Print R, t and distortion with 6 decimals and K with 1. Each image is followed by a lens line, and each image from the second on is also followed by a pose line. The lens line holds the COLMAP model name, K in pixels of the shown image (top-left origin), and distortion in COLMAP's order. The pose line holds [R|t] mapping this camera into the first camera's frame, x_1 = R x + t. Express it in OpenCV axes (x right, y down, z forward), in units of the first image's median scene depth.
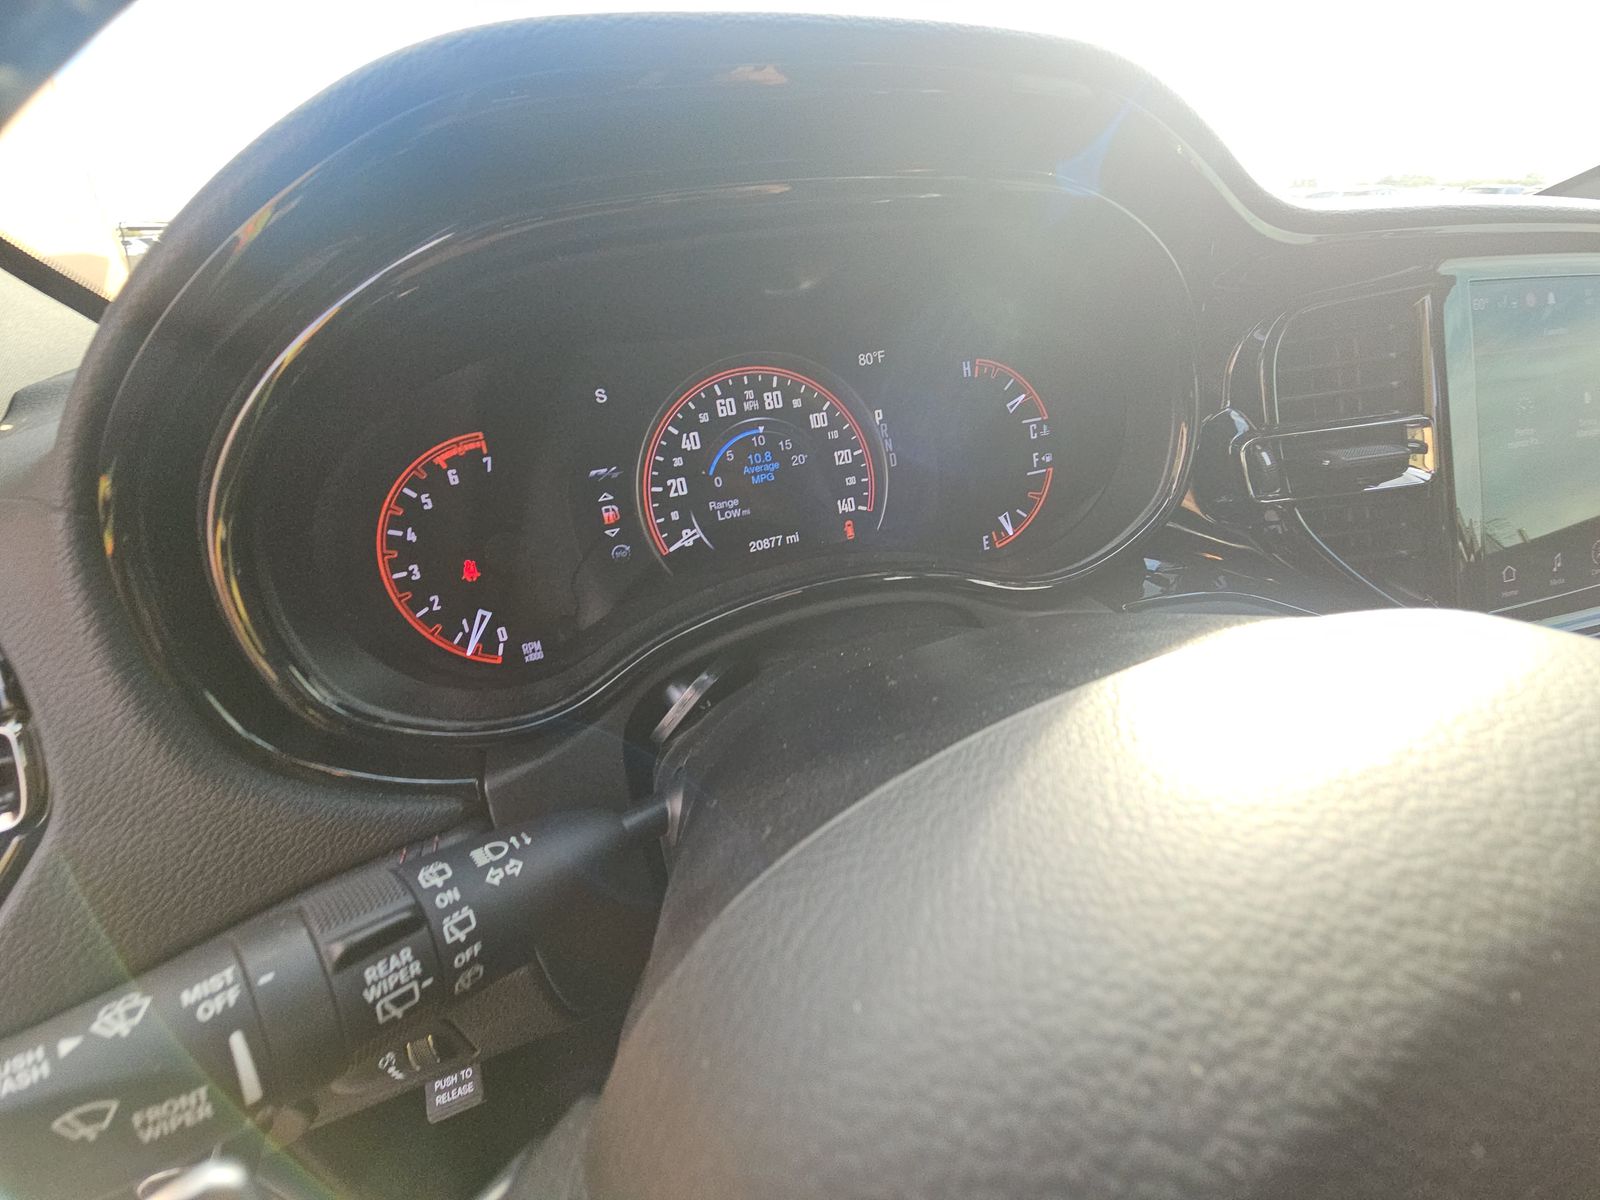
lens RADIAL K [[638.3, 0, 800.0], [0, 638.3, 600.0], [0, 0, 1]] dist [0.013200, -0.012012]
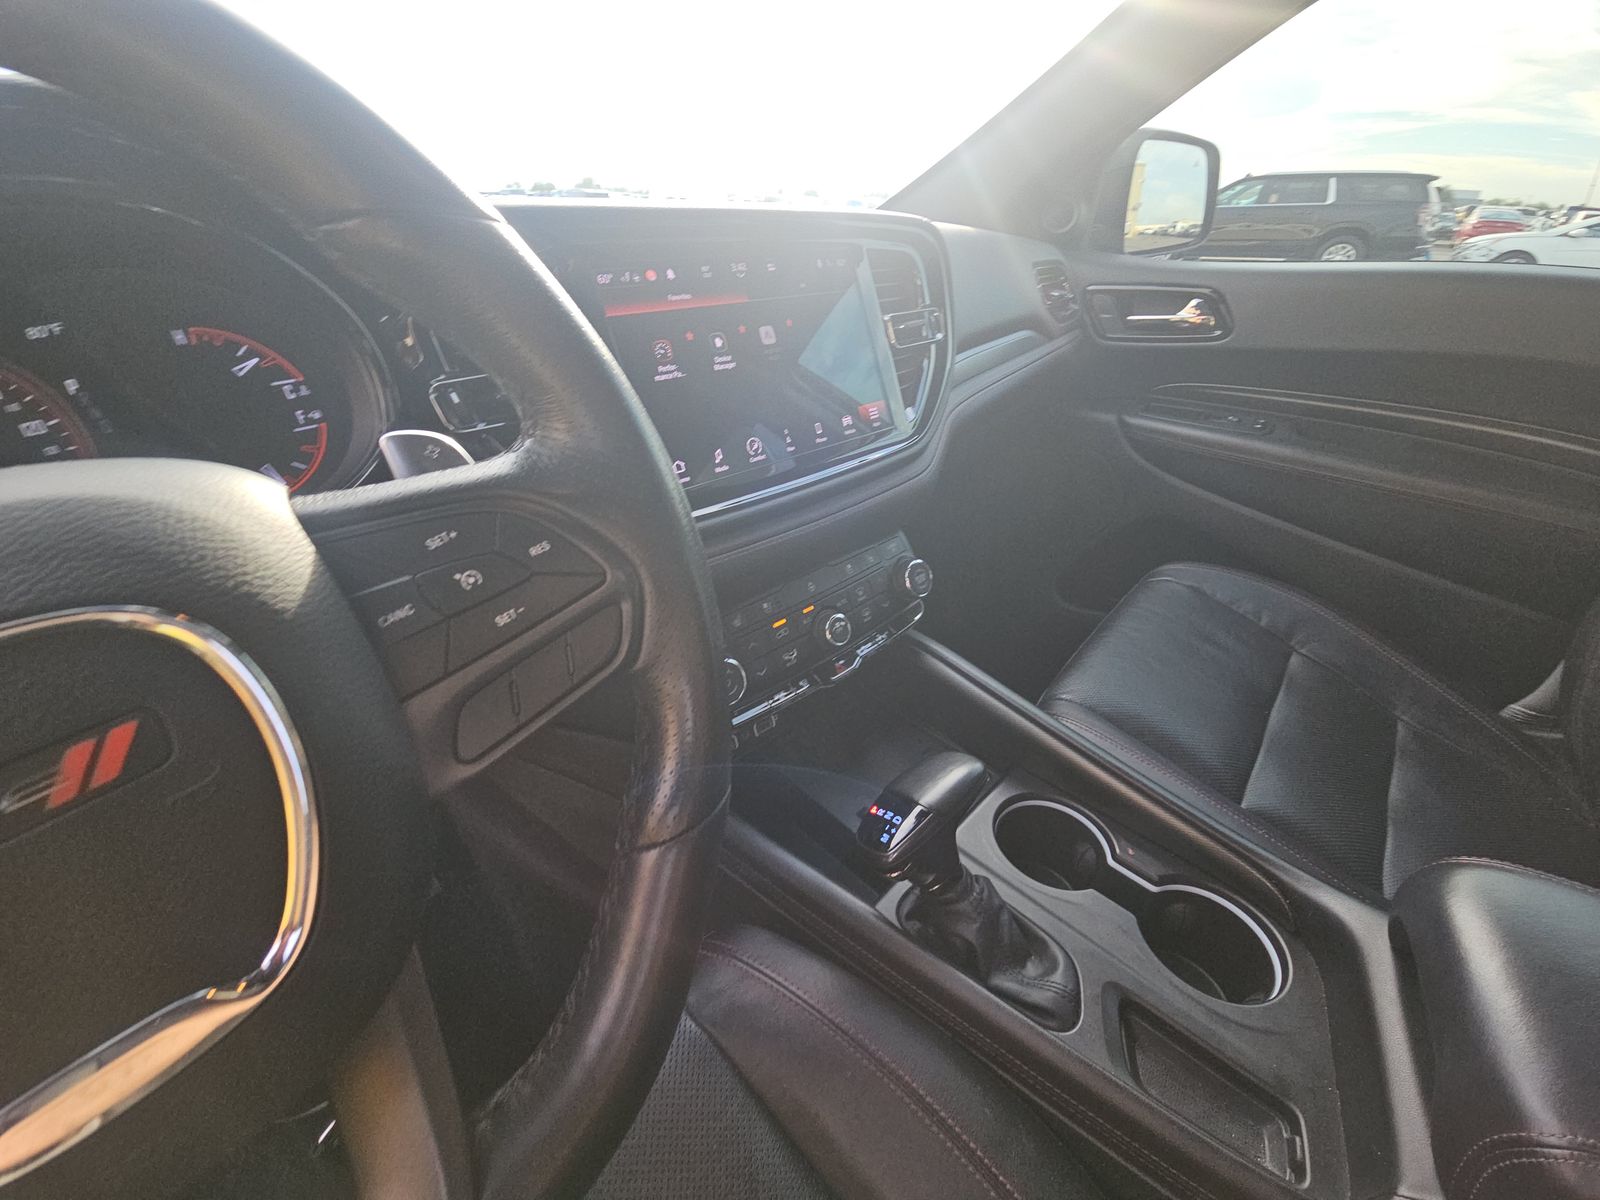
lens RADIAL K [[638.3, 0, 800.0], [0, 638.3, 600.0], [0, 0, 1]] dist [0.013200, -0.012012]
pose [[0.889687, -0.195426, 0.412632, 0.730117], [0.191376, 0.980160, 0.051581, 0.243286], [-0.414526, 0.033077, 0.909436, -0.448752]]
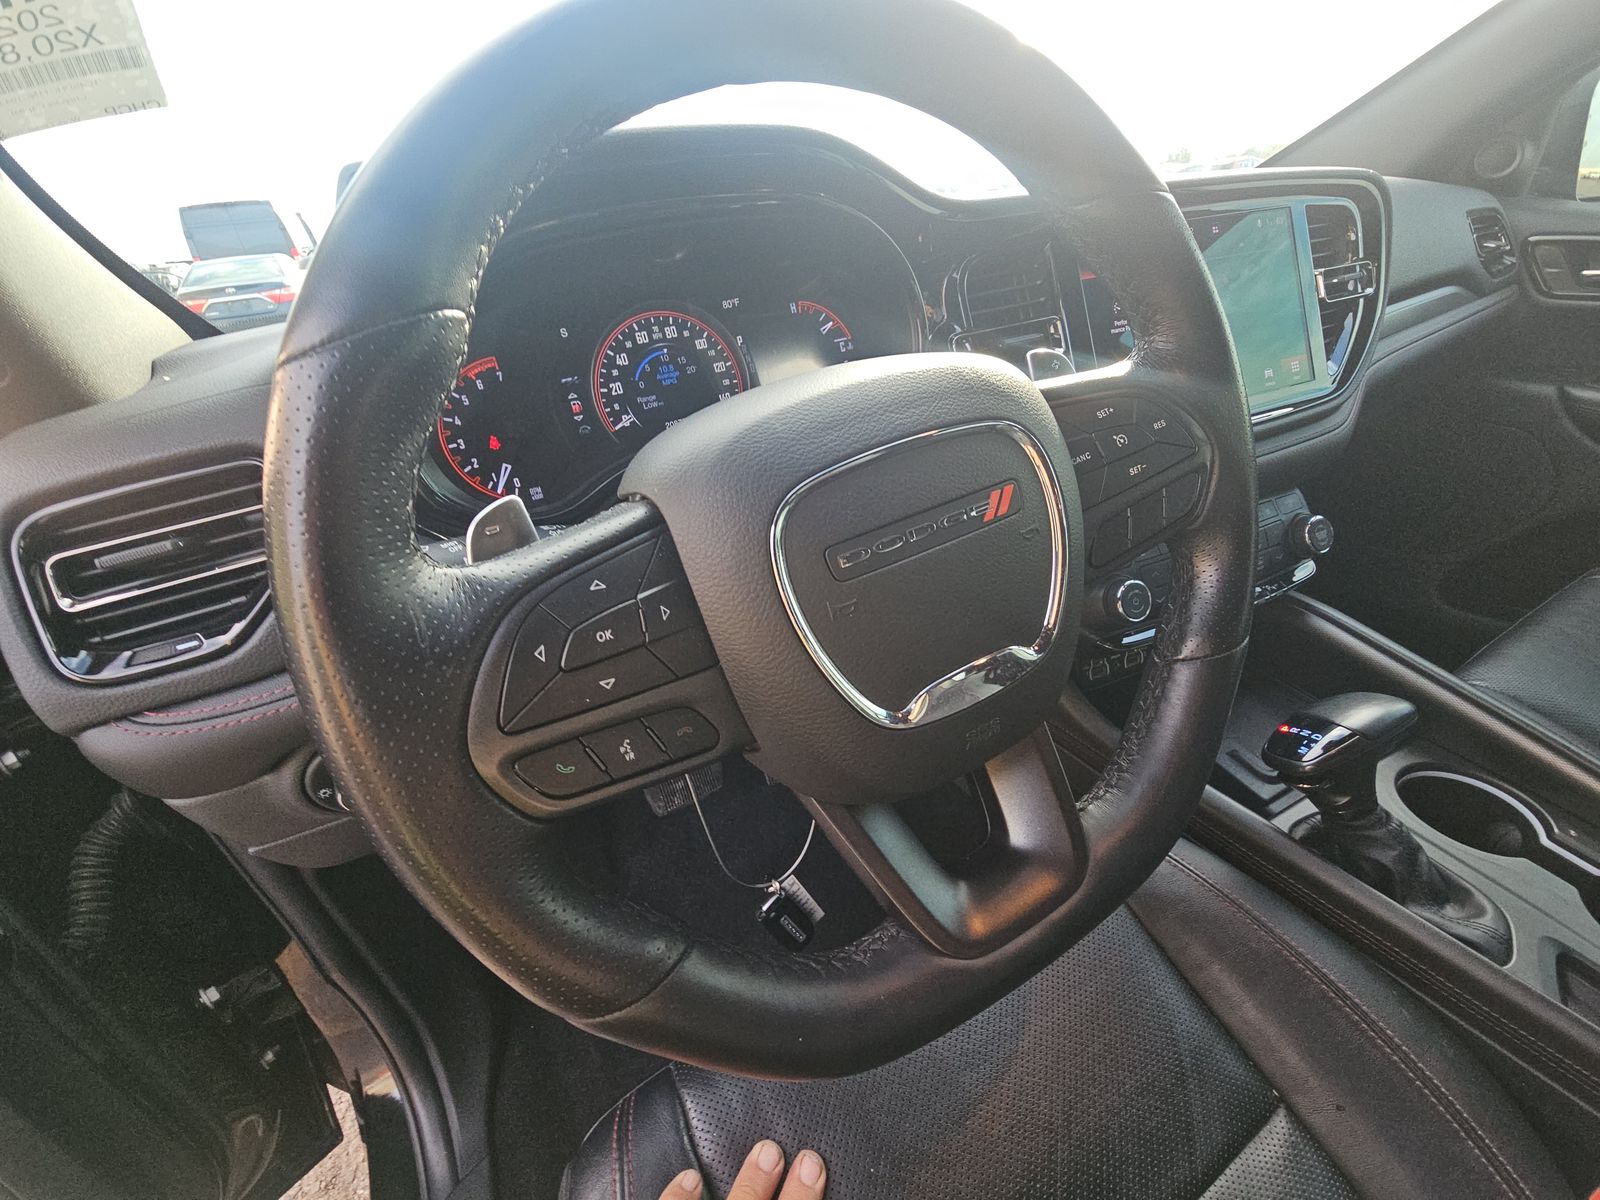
lens RADIAL K [[638.3, 0, 800.0], [0, 638.3, 600.0], [0, 0, 1]] dist [0.013200, -0.012012]
pose [[0.991841, -0.098003, 0.081531, 0.084456], [0.097536, 0.995185, 0.009706, 0.383306], [-0.082090, -0.001674, 0.996624, -0.650410]]
